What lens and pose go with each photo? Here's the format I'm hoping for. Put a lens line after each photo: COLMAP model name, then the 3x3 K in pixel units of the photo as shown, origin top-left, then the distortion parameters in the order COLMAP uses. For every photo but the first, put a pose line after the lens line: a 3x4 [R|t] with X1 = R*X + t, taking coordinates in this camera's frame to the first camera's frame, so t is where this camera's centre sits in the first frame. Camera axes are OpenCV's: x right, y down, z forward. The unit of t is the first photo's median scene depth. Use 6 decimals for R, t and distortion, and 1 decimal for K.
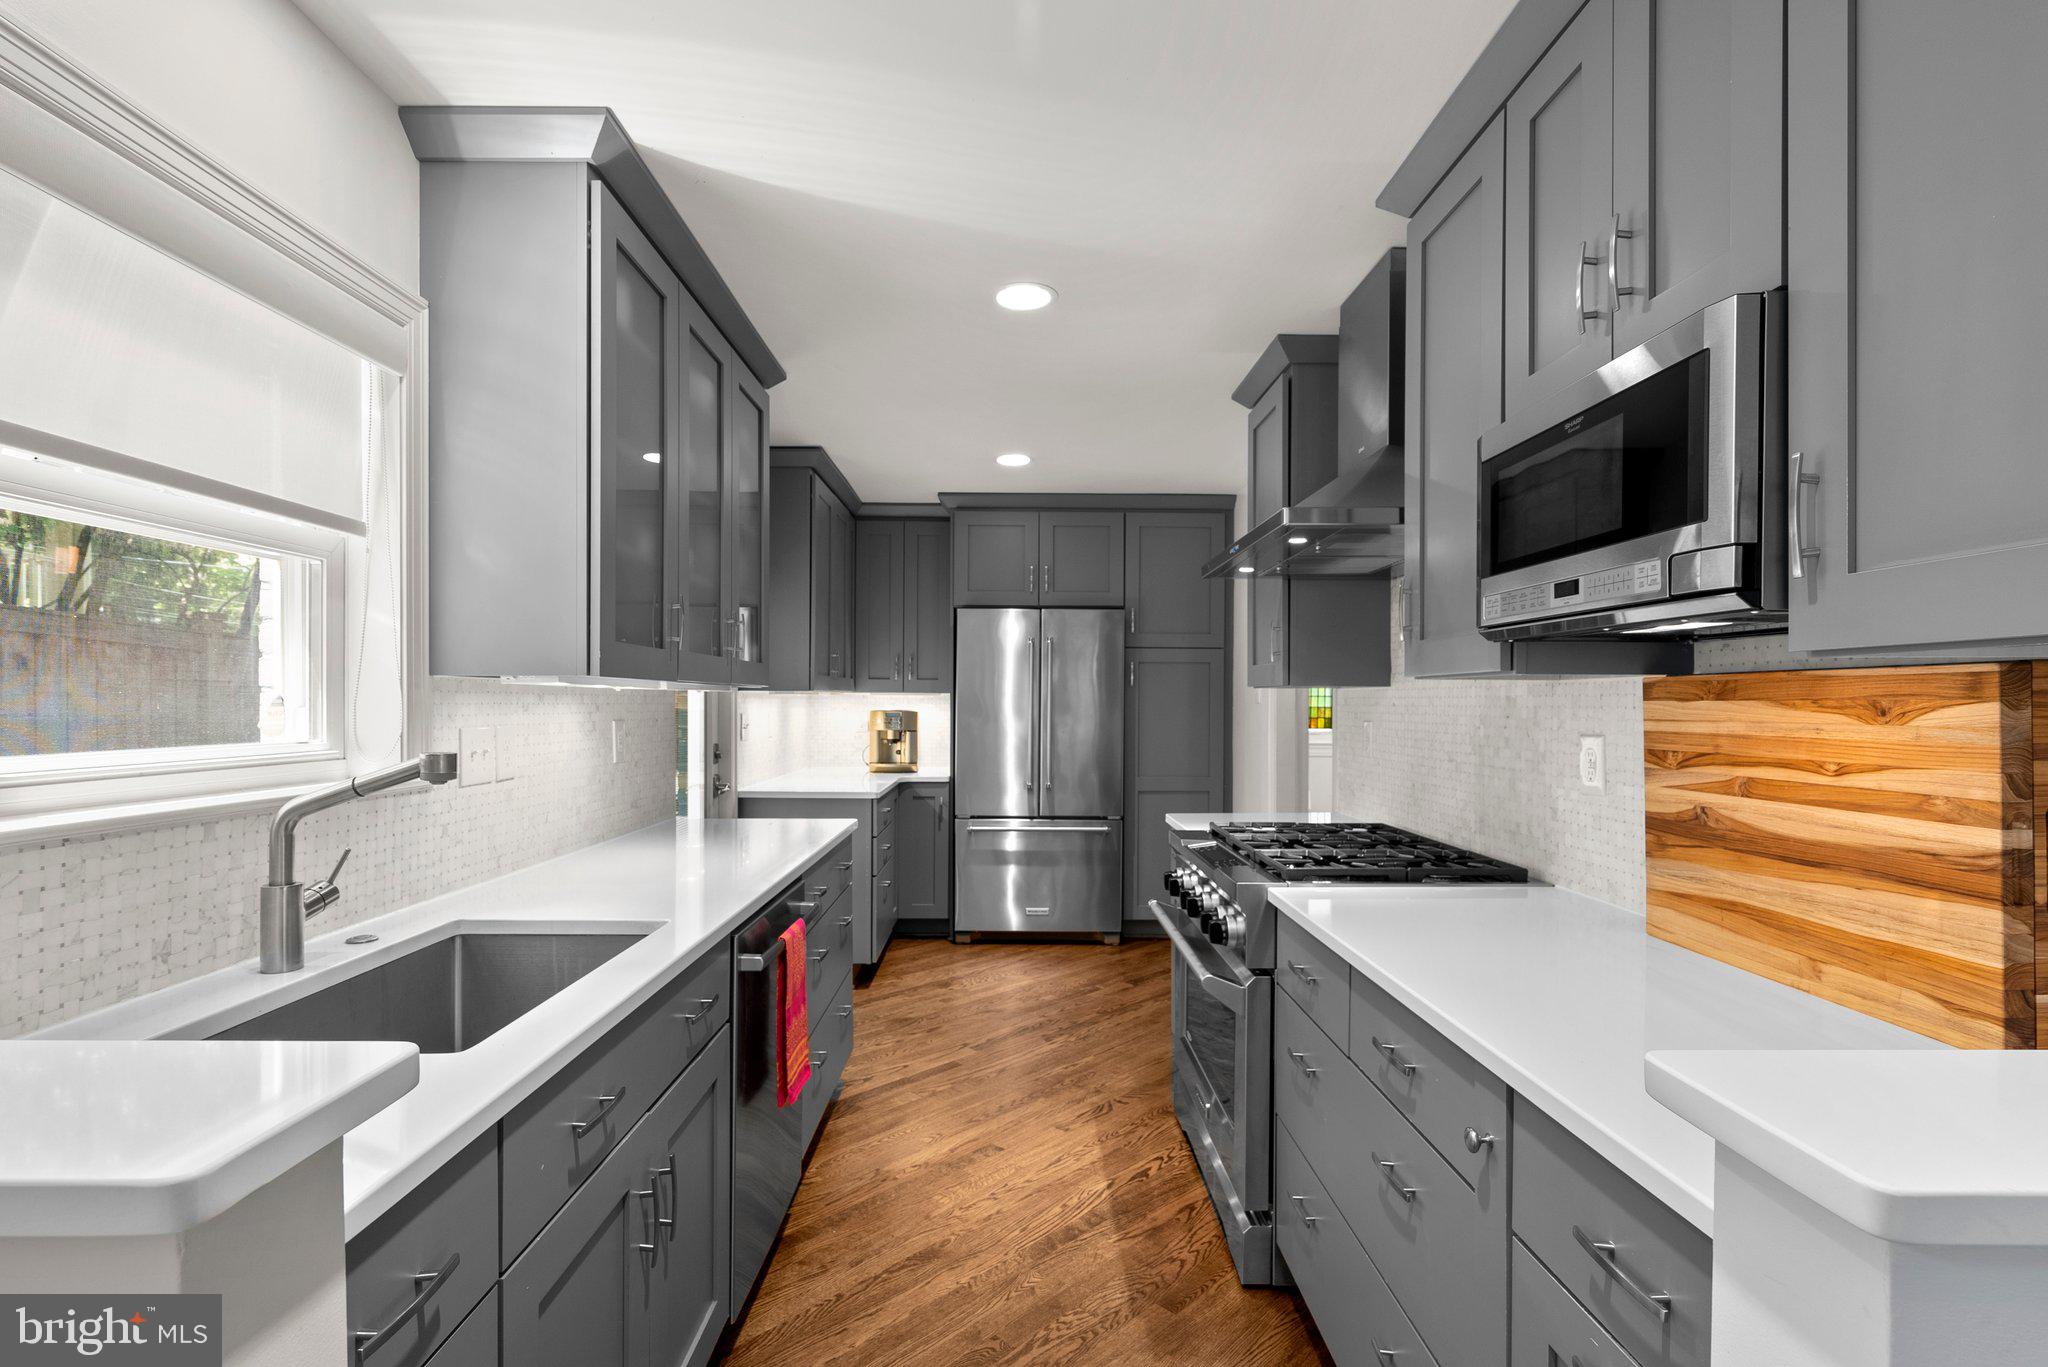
lens RADIAL K [[954.8, 0, 1012.2], [0, 954.8, 709.3], [0, 0, 1]] dist [-0.005408, 0.002029]
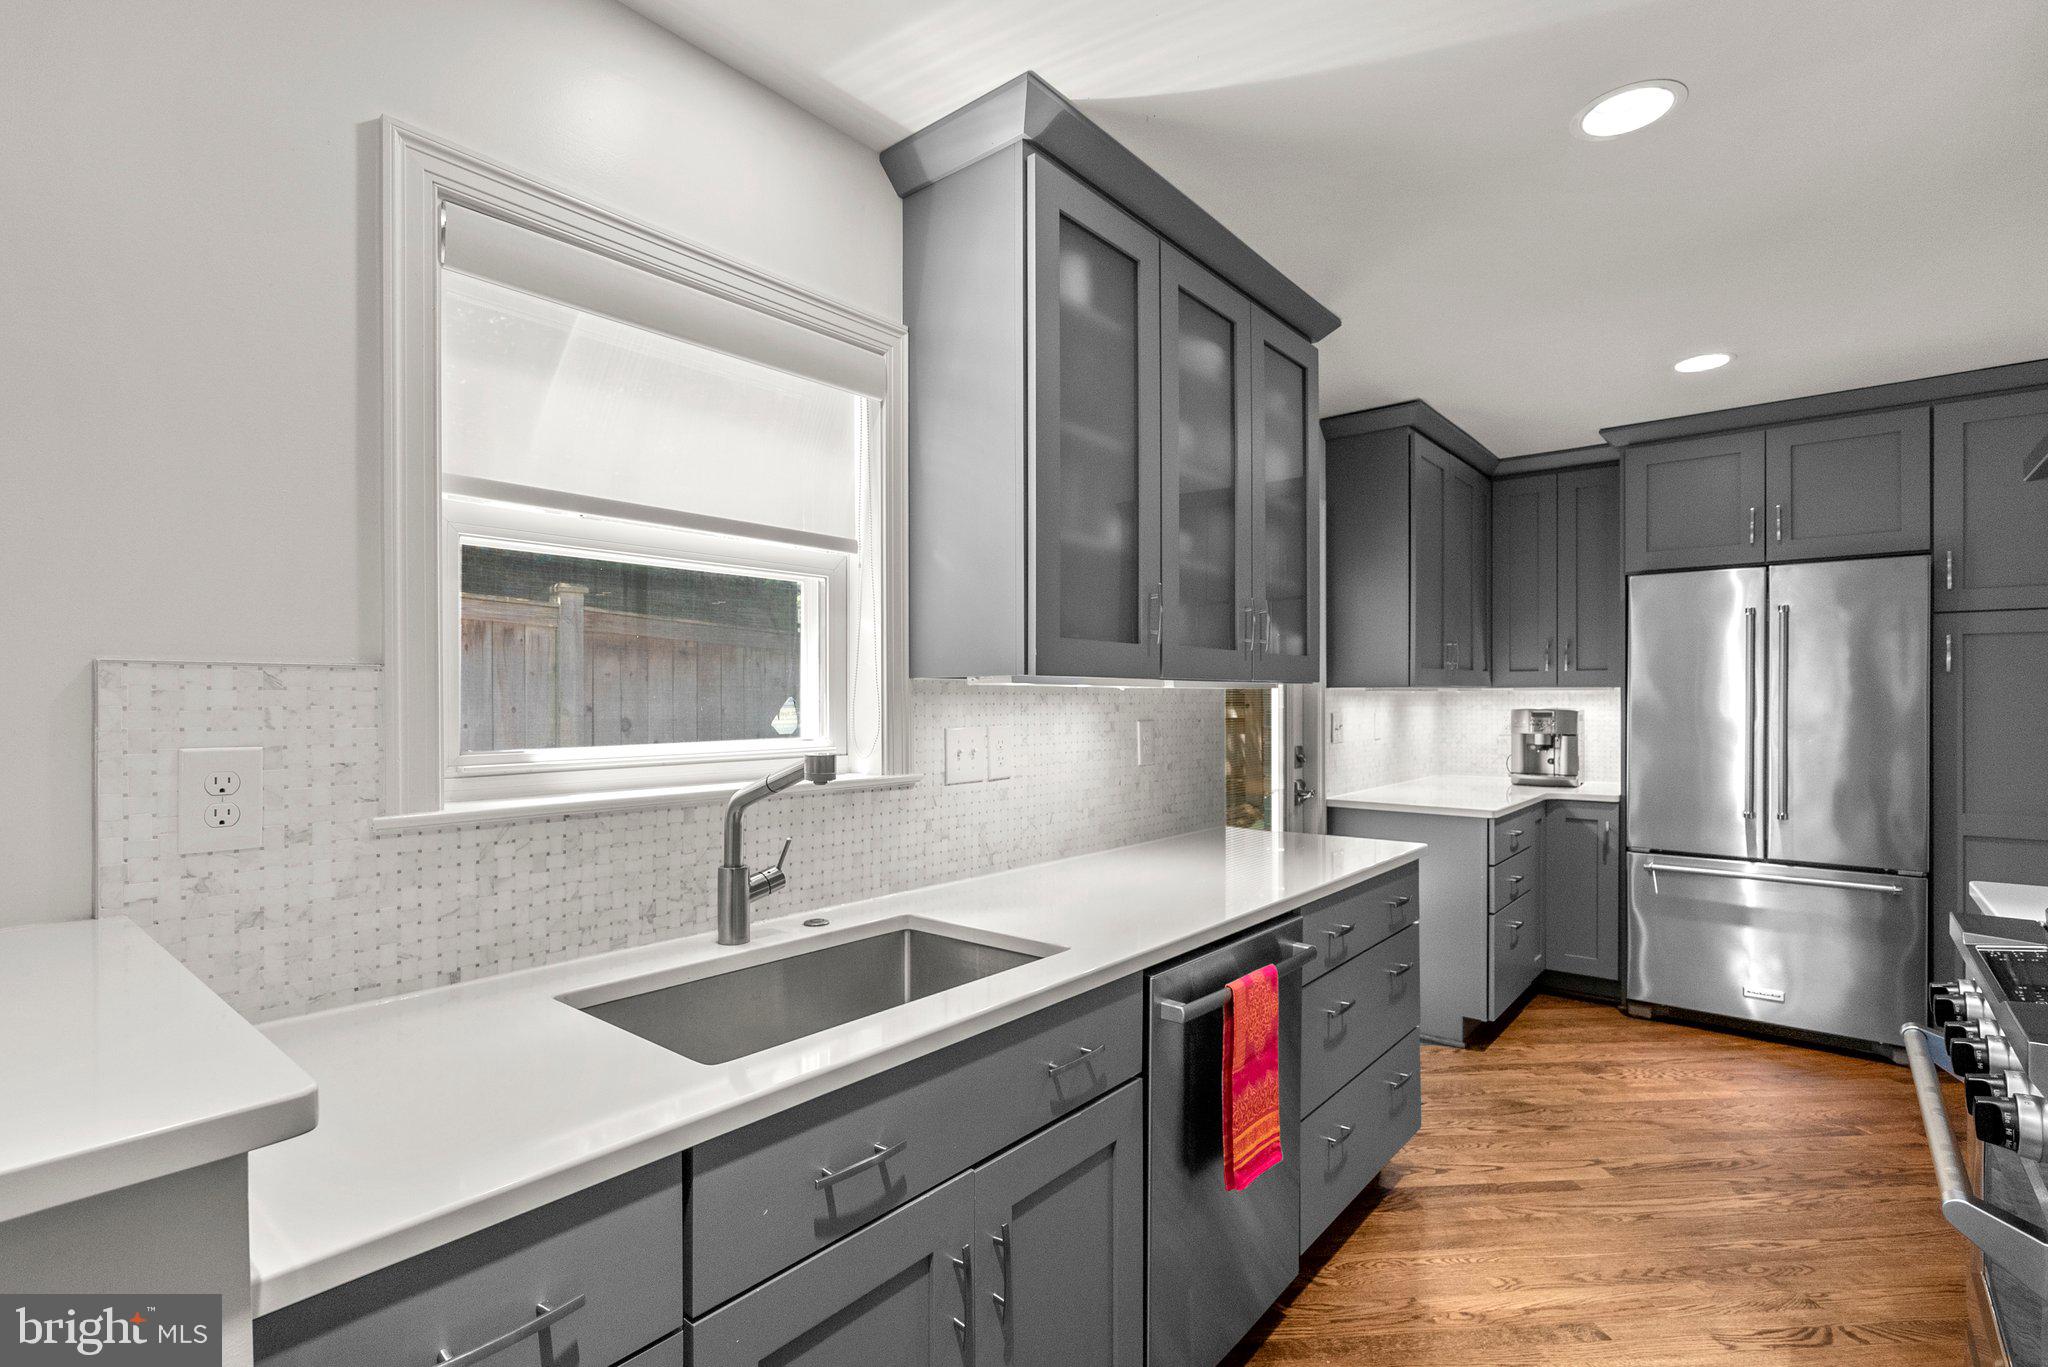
lens RADIAL K [[954.8, 0, 1013.6], [0, 954.8, 701.4], [0, 0, 1]] dist [-0.005408, 0.002029]
pose [[0.760517, -0.006591, -0.649284, 0.102929], [0.002051, 0.999968, -0.007749, -0.000879], [0.649315, 0.004561, 0.760506, 0.165568]]
